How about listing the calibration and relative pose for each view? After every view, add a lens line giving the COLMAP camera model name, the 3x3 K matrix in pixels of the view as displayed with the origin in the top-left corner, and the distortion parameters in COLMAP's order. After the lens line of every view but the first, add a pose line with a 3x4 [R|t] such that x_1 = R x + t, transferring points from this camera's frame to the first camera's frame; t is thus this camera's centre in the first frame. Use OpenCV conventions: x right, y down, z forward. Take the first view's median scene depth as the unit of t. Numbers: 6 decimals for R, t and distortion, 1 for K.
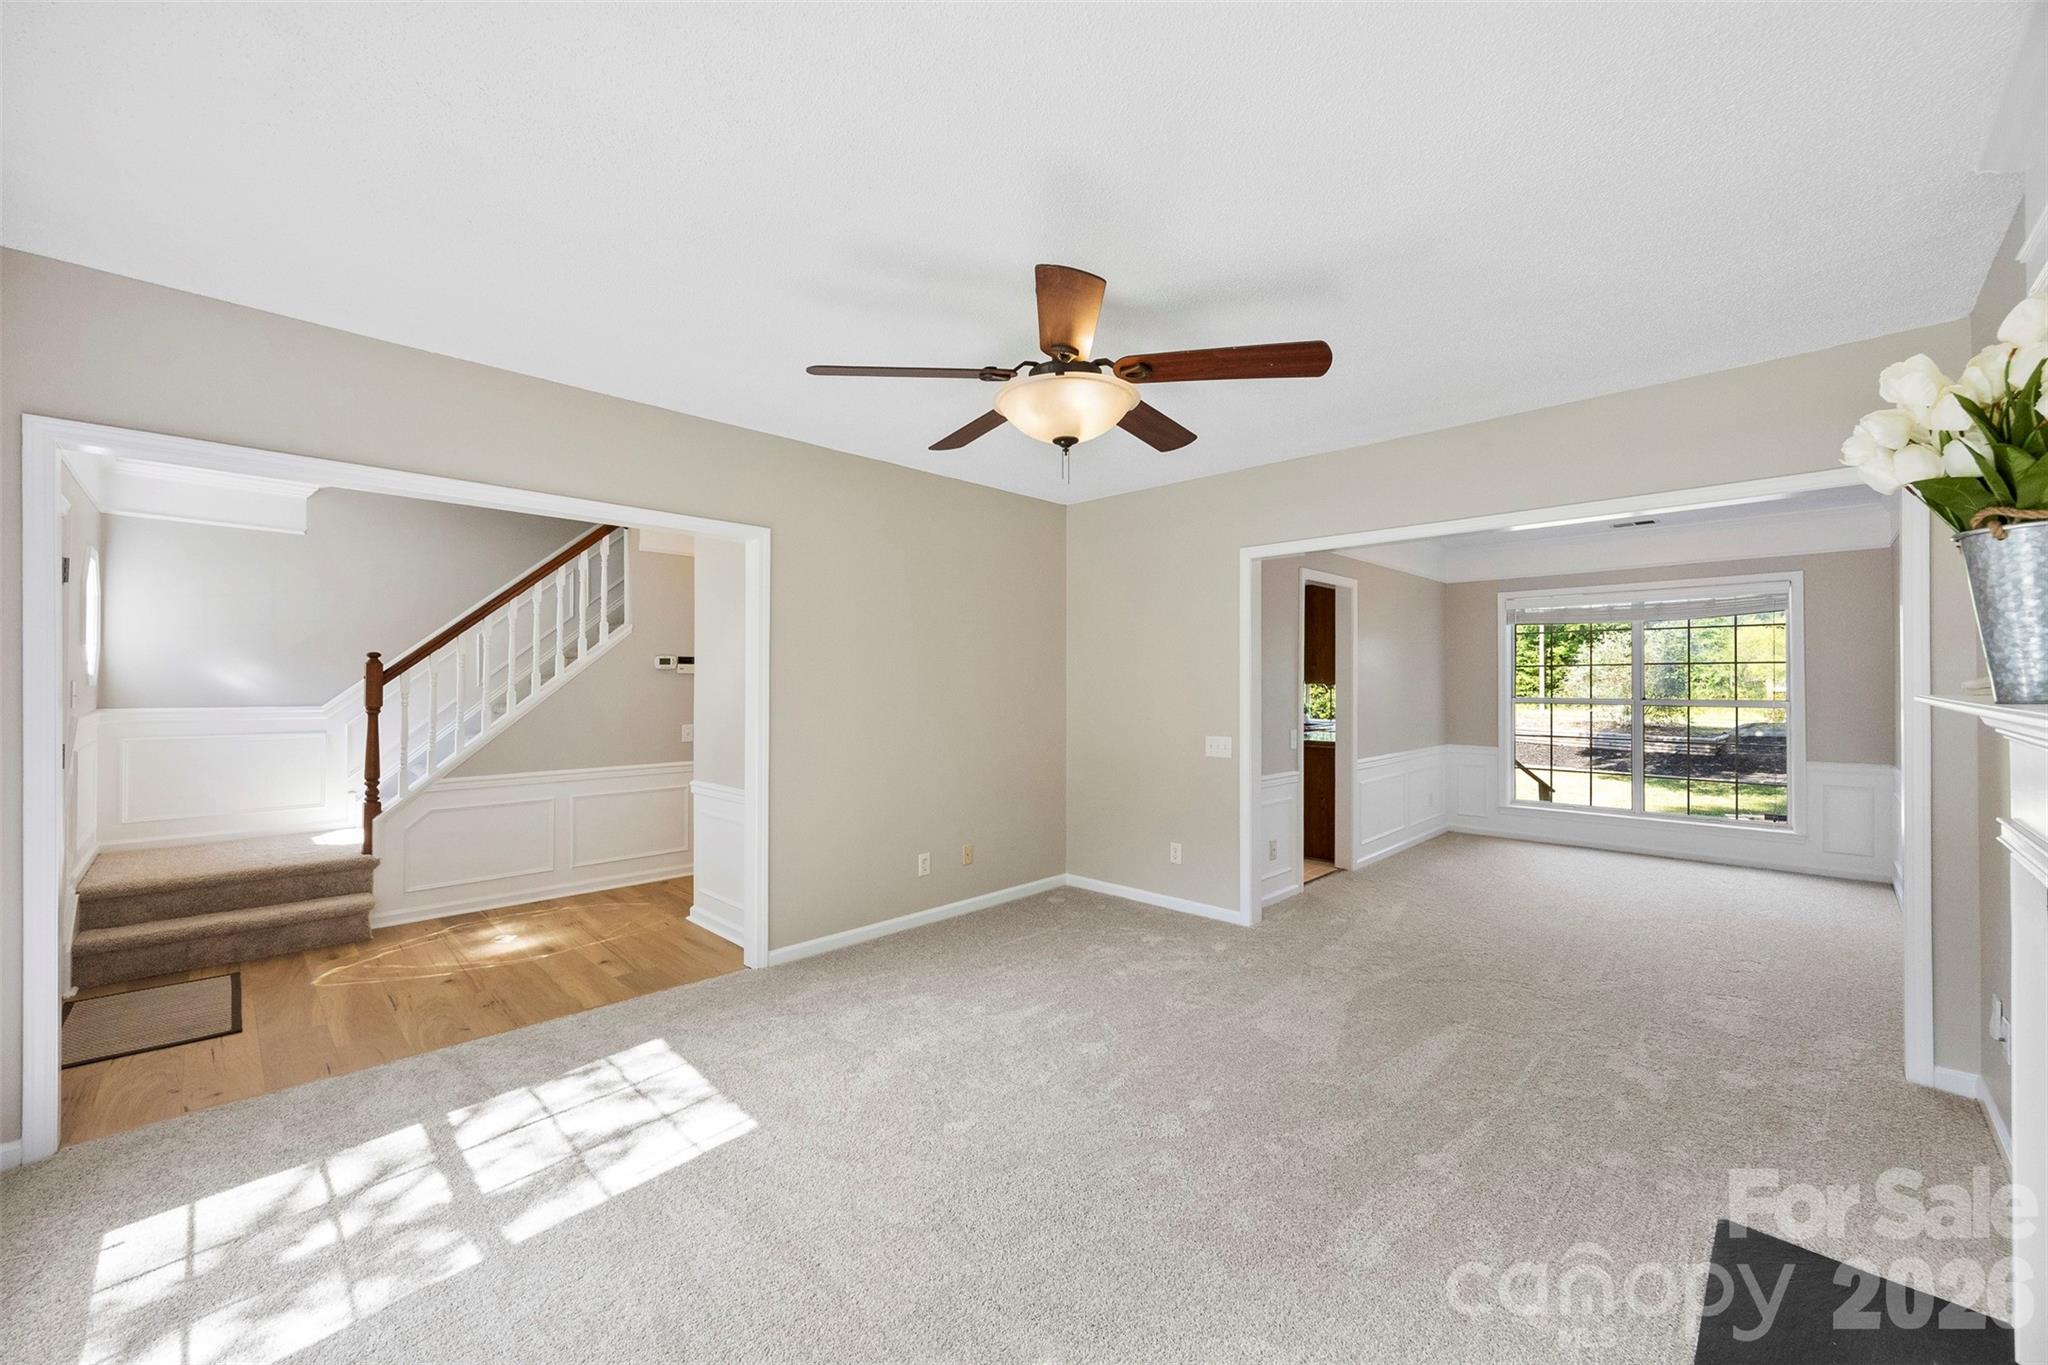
lens RADIAL K [[801.1, 0, 1024.0], [0, 801.1, 682.5], [0, 0, 1]] dist [-0.000137, -0.000006]
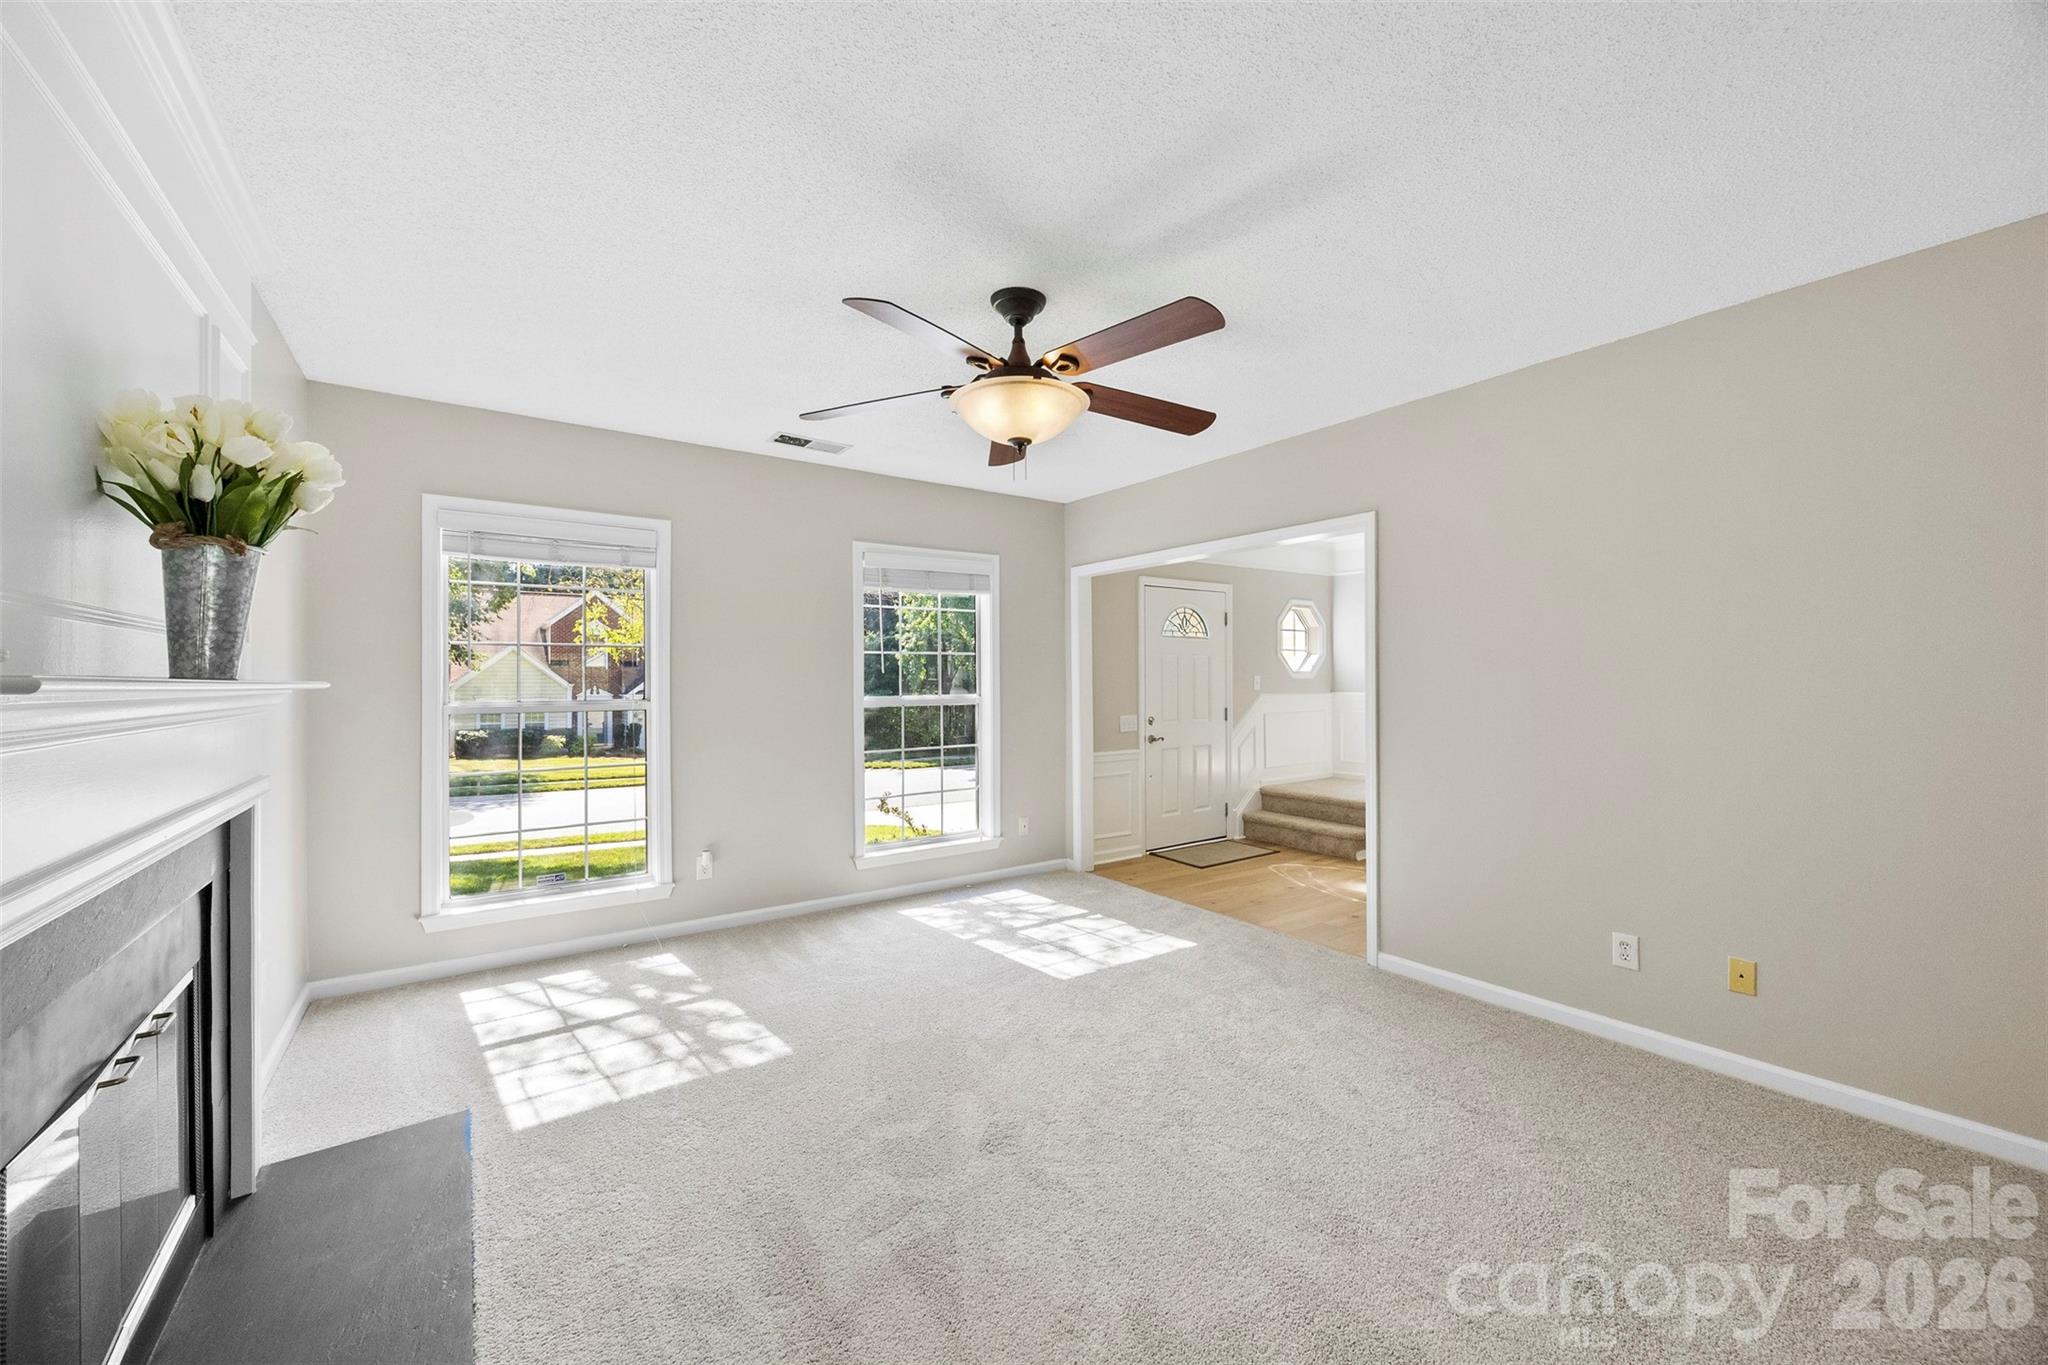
lens RADIAL K [[779.4, 0, 1024.0], [0, 779.4, 682.5], [0, 0, 1]] dist [0.000828, 0.000064]
pose [[-0.177584, 0.001934, -0.984104, 0.942320], [0.010166, 0.999948, 0.000131, 0.009233], [0.984053, -0.009981, -0.177595, 1.035852]]
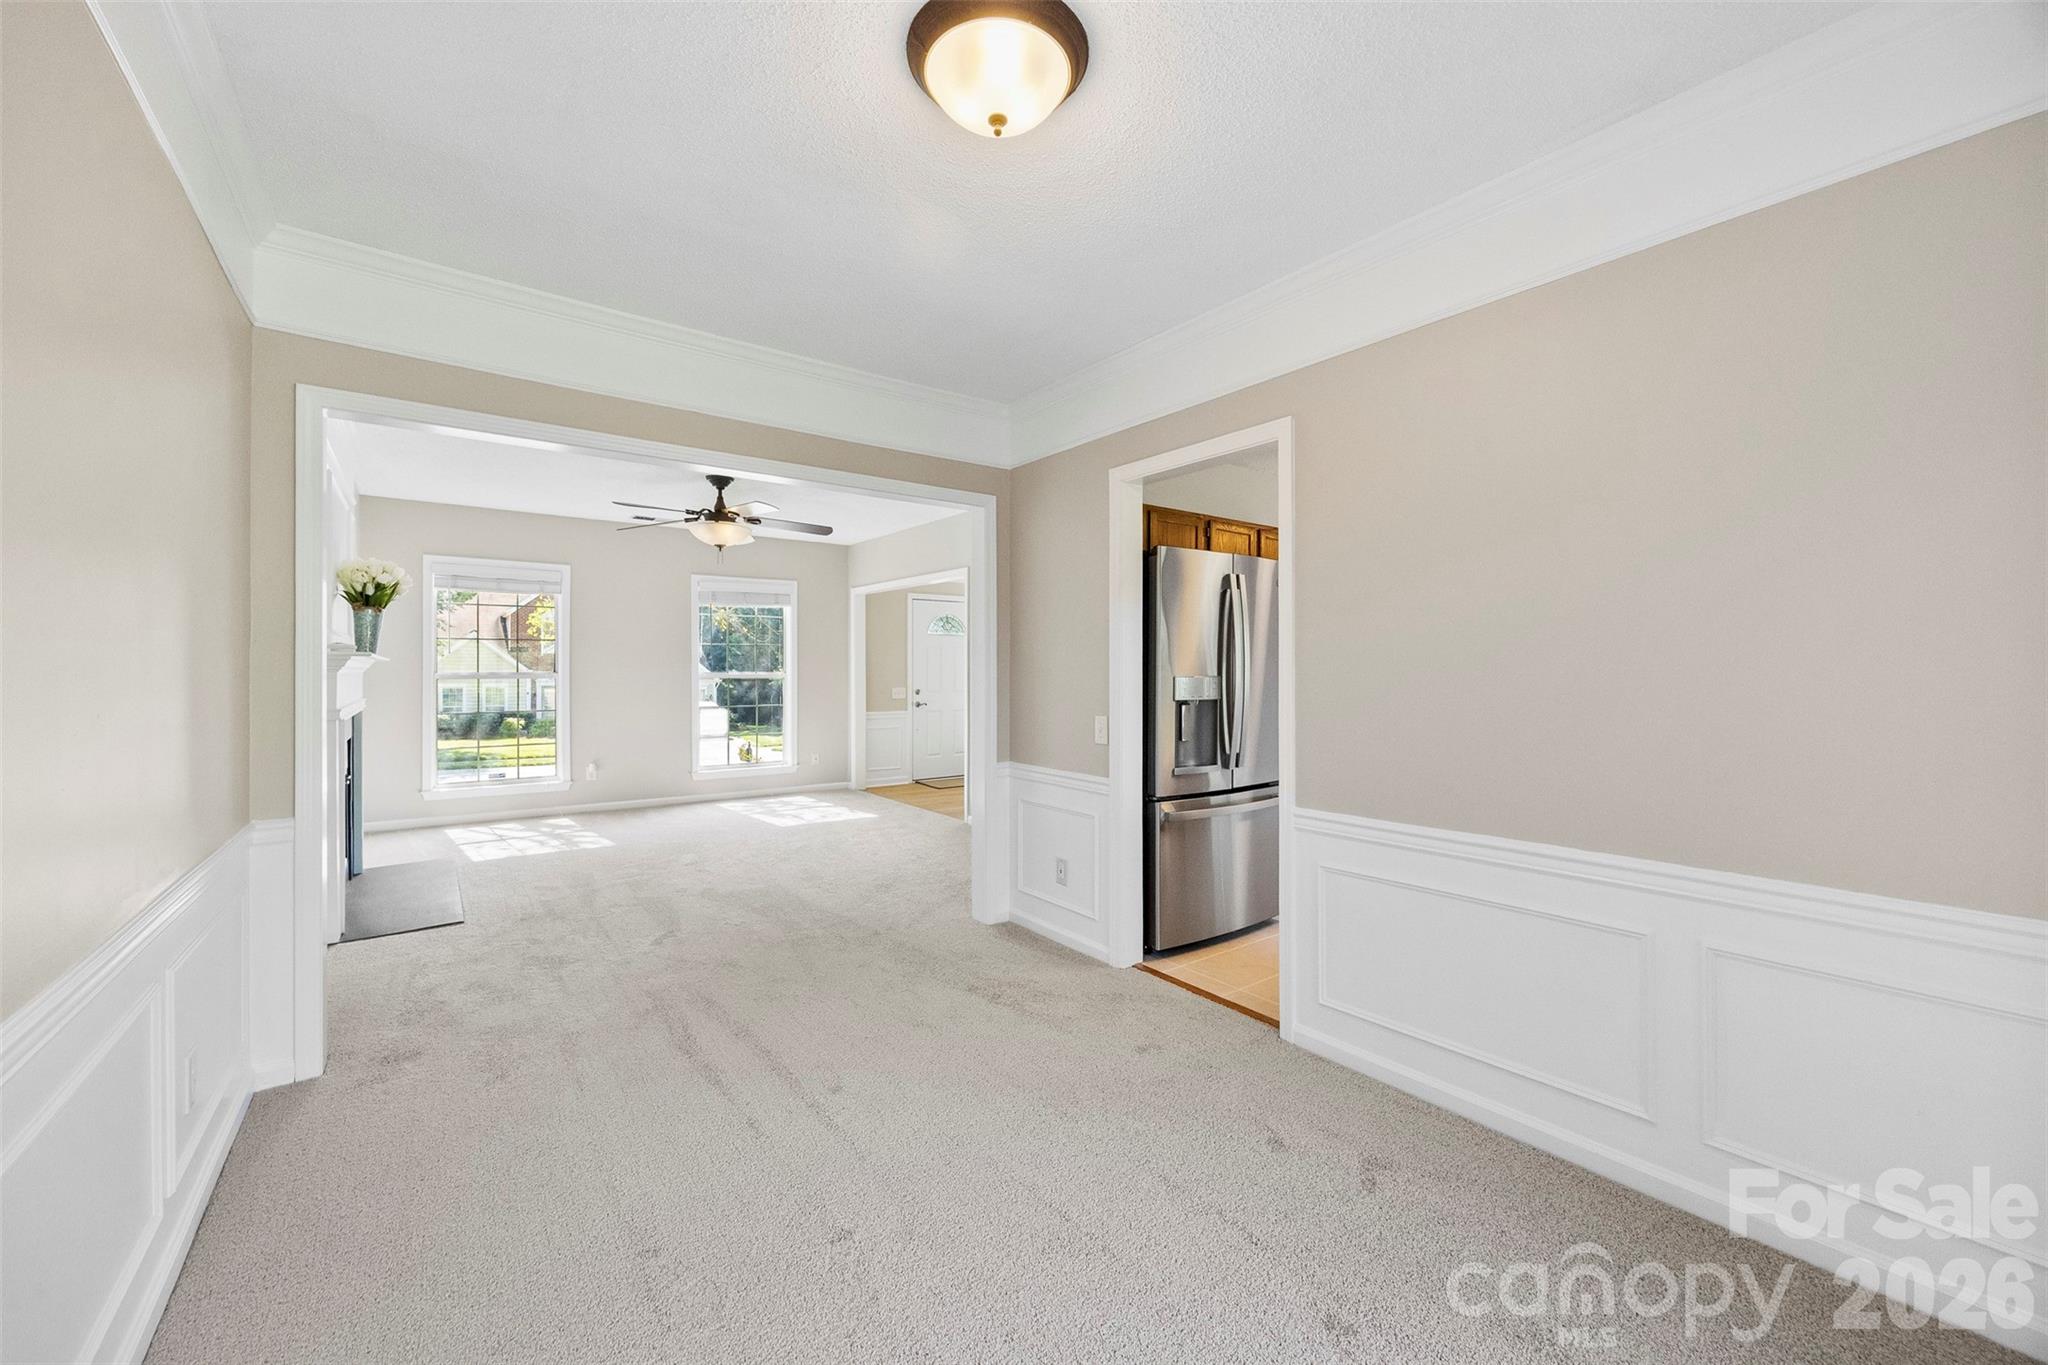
lens RADIAL K [[805.0, 0, 1028.5], [0, 805.0, 673.9], [0, 0, 1]] dist [0.000543, 0.000163]
pose [[-0.155722, 0.002632, -0.987797, 1.857343], [0.005559, 0.999983, 0.001788, 0.041961], [0.987785, -0.005213, -0.155734, 1.904767]]
